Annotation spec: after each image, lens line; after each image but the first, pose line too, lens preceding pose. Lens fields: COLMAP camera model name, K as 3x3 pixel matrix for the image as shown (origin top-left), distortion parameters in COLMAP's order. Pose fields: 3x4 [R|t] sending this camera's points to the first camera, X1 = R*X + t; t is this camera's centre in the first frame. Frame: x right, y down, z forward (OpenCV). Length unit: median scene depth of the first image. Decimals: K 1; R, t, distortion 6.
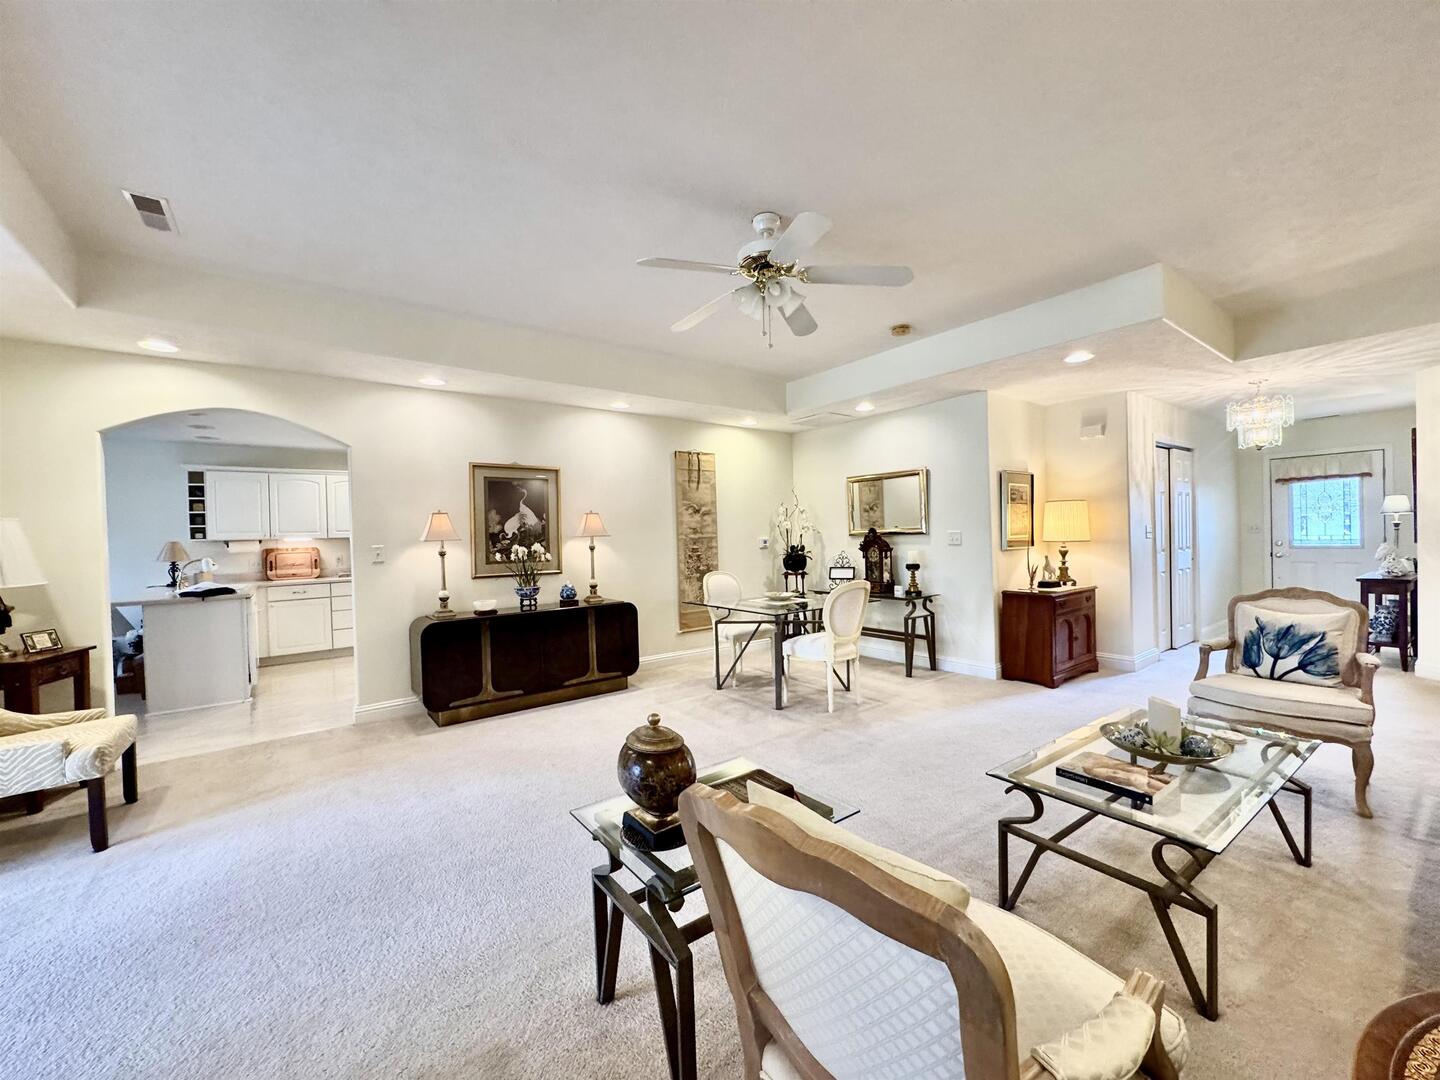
lens RADIAL K [[576.0, 0, 720.0], [0, 576.0, 540.0], [0, 0, 1]] dist [-0.002753, -0.000536]
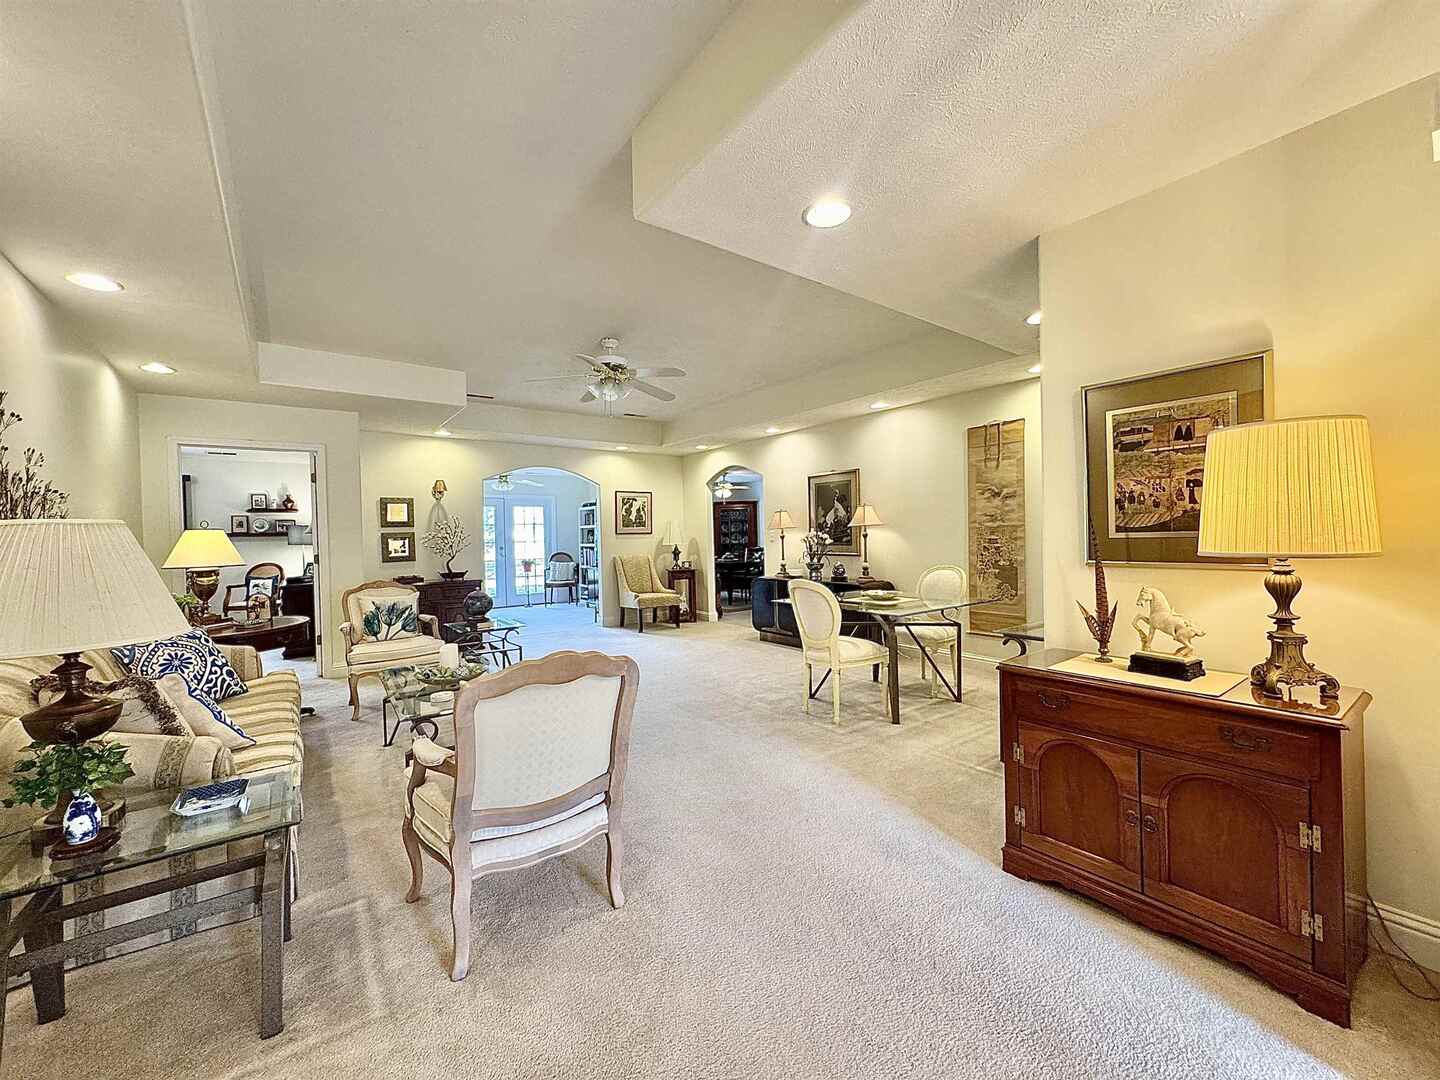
lens RADIAL K [[576.0, 0, 720.0], [0, 576.0, 540.0], [0, 0, 1]] dist [-0.002753, -0.000536]
pose [[-0.001040, 0.035374, -0.999374, 0.961753], [0.014894, 0.999264, 0.035355, -0.023347], [0.999889, -0.014848, -0.001566, 0.722812]]
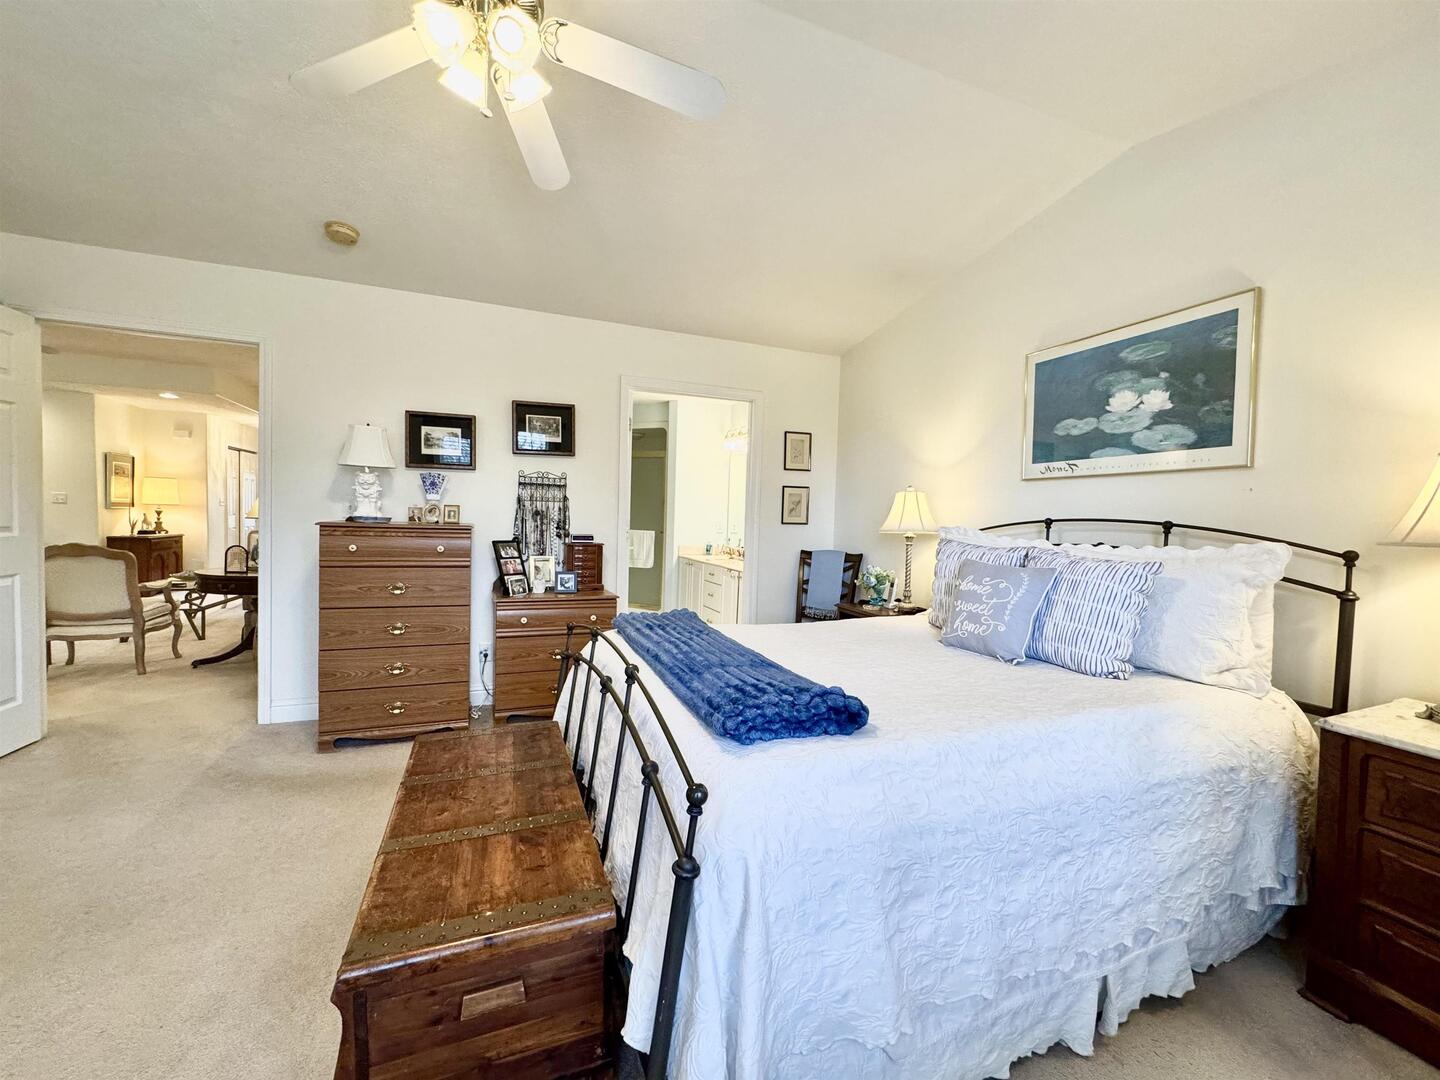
lens RADIAL K [[576.0, 0, 720.0], [0, 576.0, 540.0], [0, 0, 1]] dist [-0.002753, -0.000536]
pose [[0.263449, -0.006530, 0.964651, -0.477121], [-0.026153, 0.999561, 0.013909, 0.036803], [-0.964319, -0.028893, 0.263163, -0.833896]]
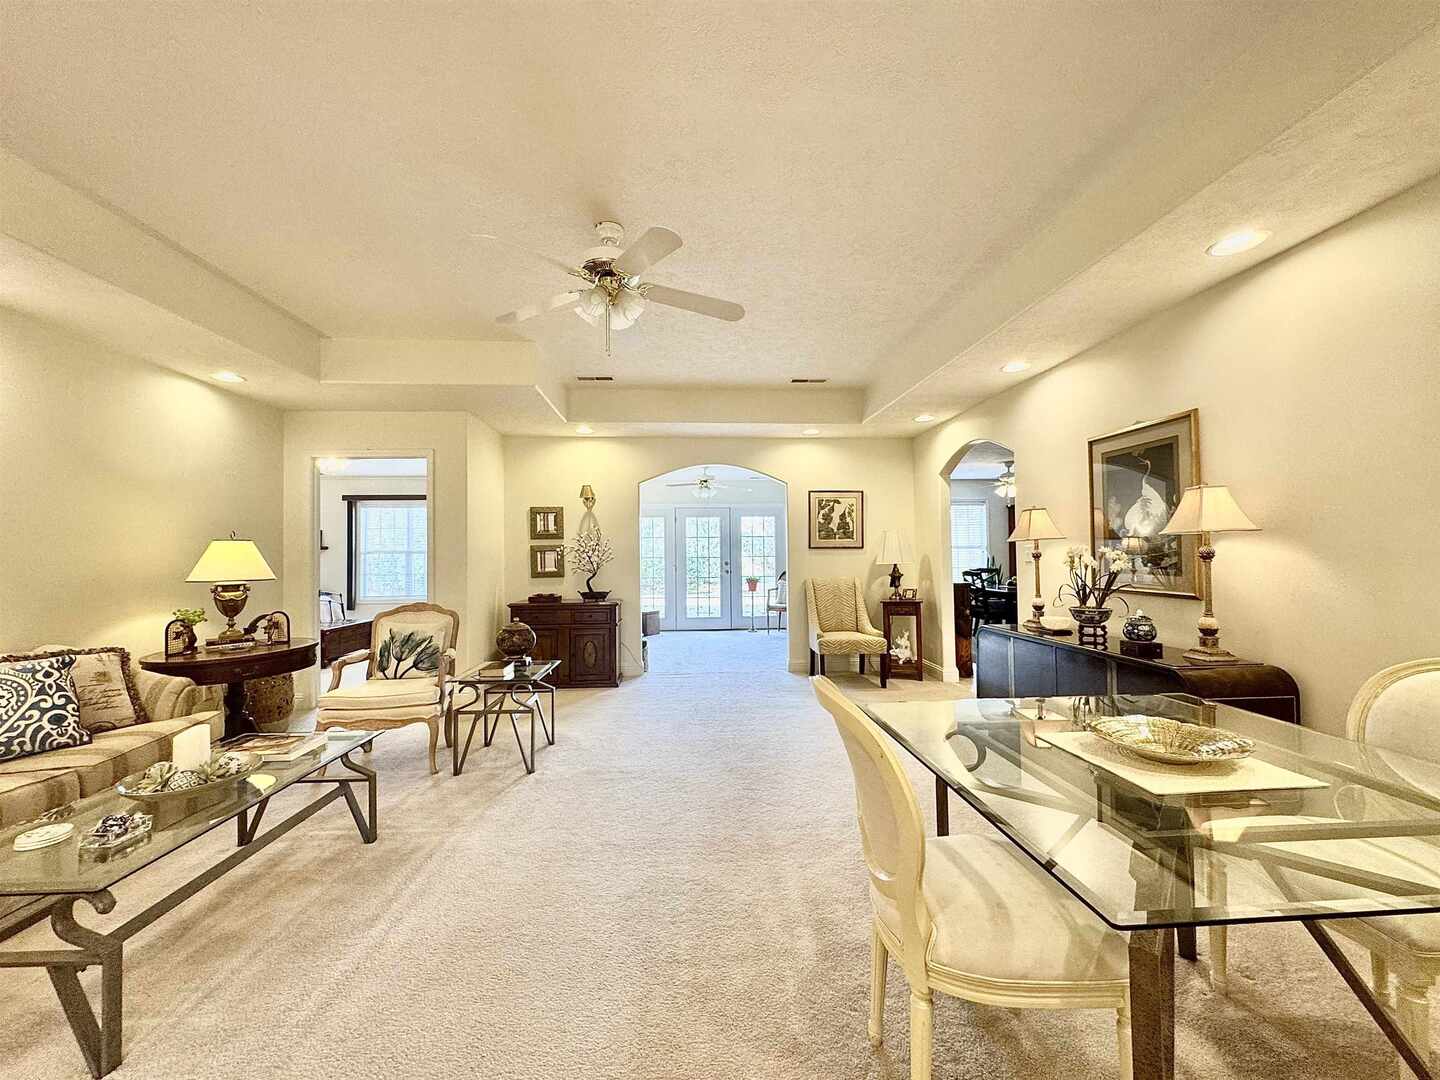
lens RADIAL K [[576.0, 0, 720.0], [0, 576.0, 540.0], [0, 0, 1]] dist [-0.002753, -0.000536]
pose [[-0.548020, 0.010962, -0.836394, 0.449402], [0.019860, 0.999803, 0.000092, -0.008490], [0.836230, -0.016560, -0.548129, 0.937608]]
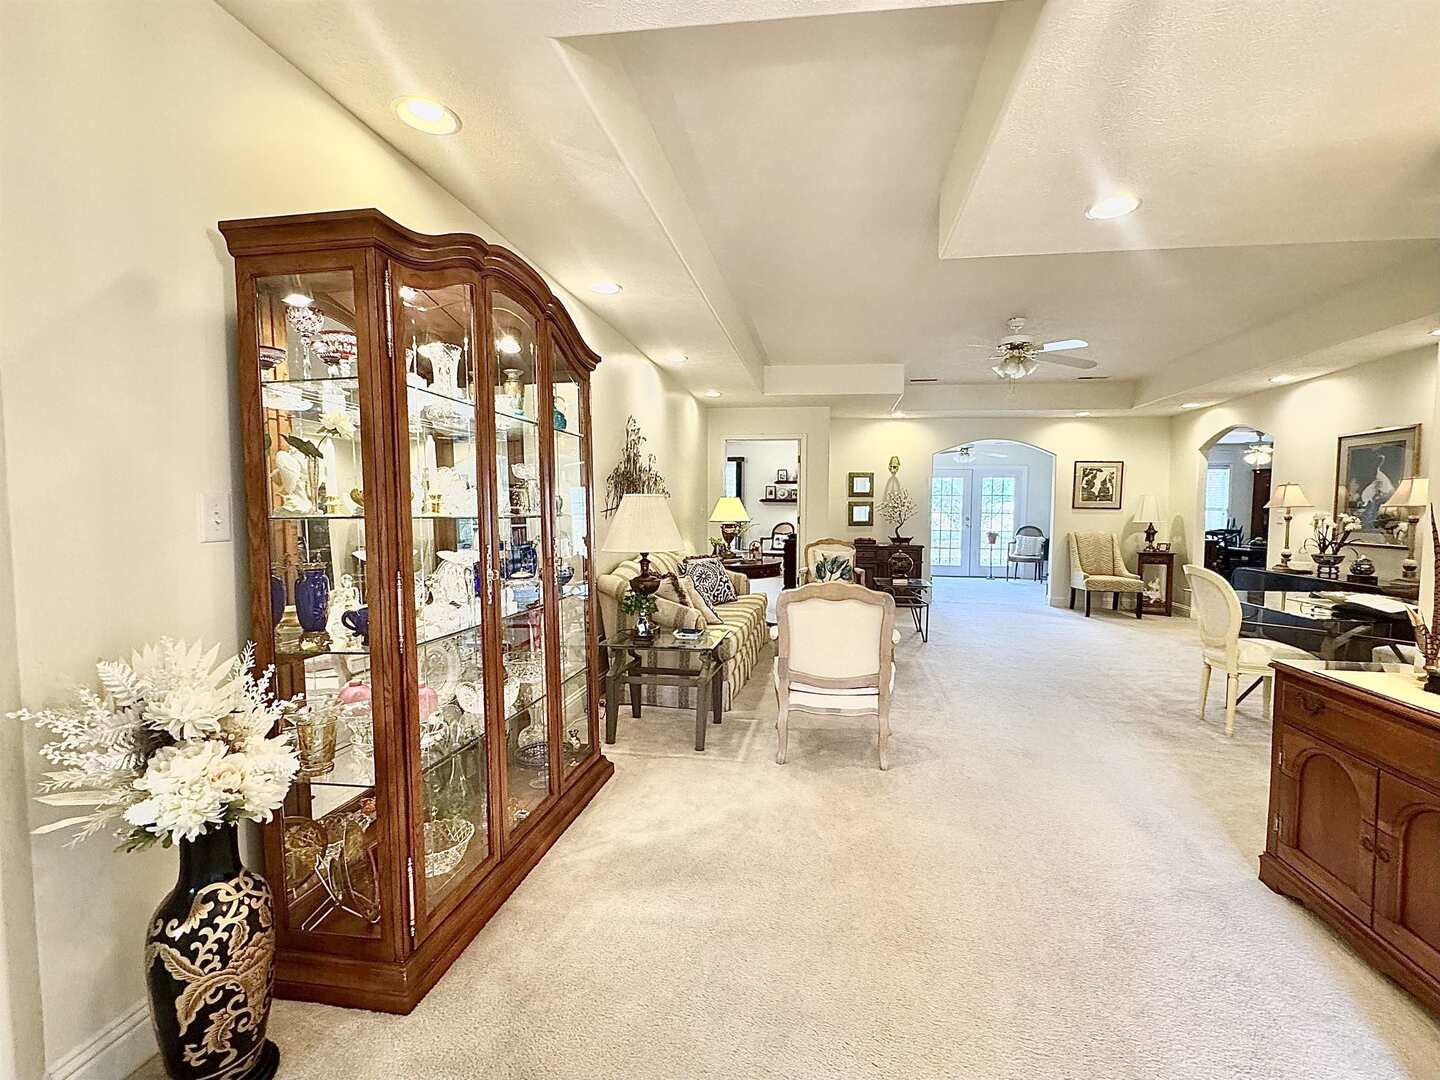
lens RADIAL K [[624.0, 0, 744.2], [0, 624.0, 541.4], [0, 0, 1]] dist [-0.000775, -0.000785]
pose [[-0.705777, 0.056954, -0.706141, 1.091281], [0.003440, 0.997027, 0.076976, -0.028826], [0.708425, 0.051899, -0.703875, 0.970313]]
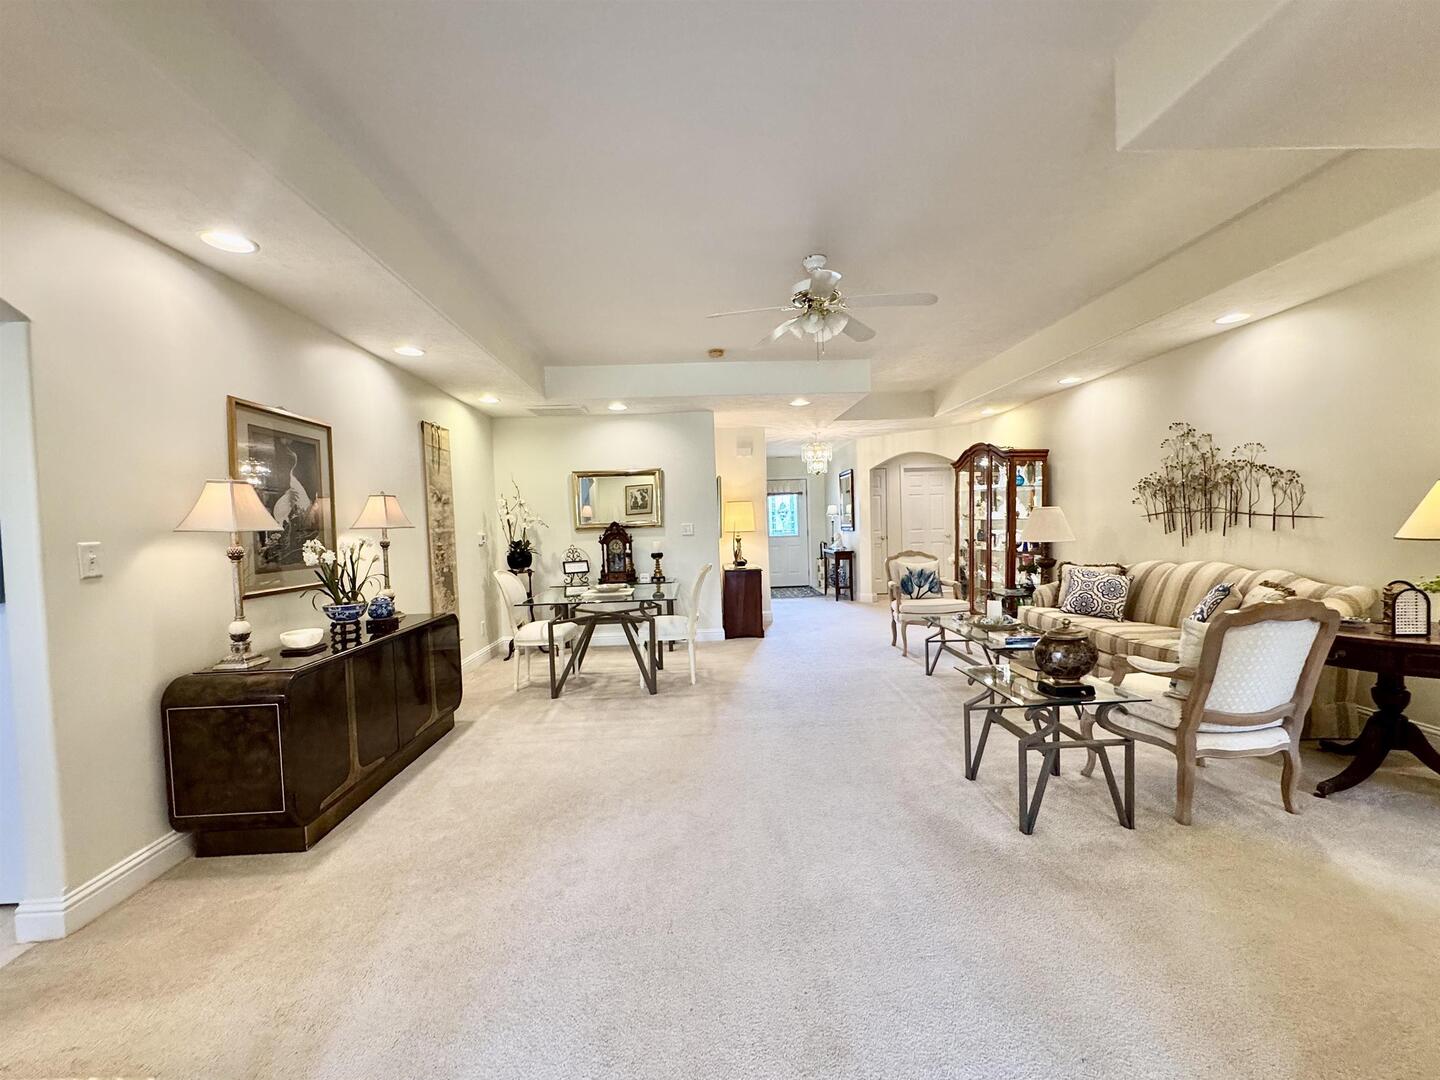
lens RADIAL K [[592.3, 0, 720.0], [0, 592.3, 540.0], [0, 0, 1]] dist [-0.001246, -0.000207]
pose [[0.572405, -0.017243, 0.819790, -0.594261], [0.025439, 0.999671, 0.003264, 0.016699], [-0.819576, 0.018987, 0.572655, 0.252454]]
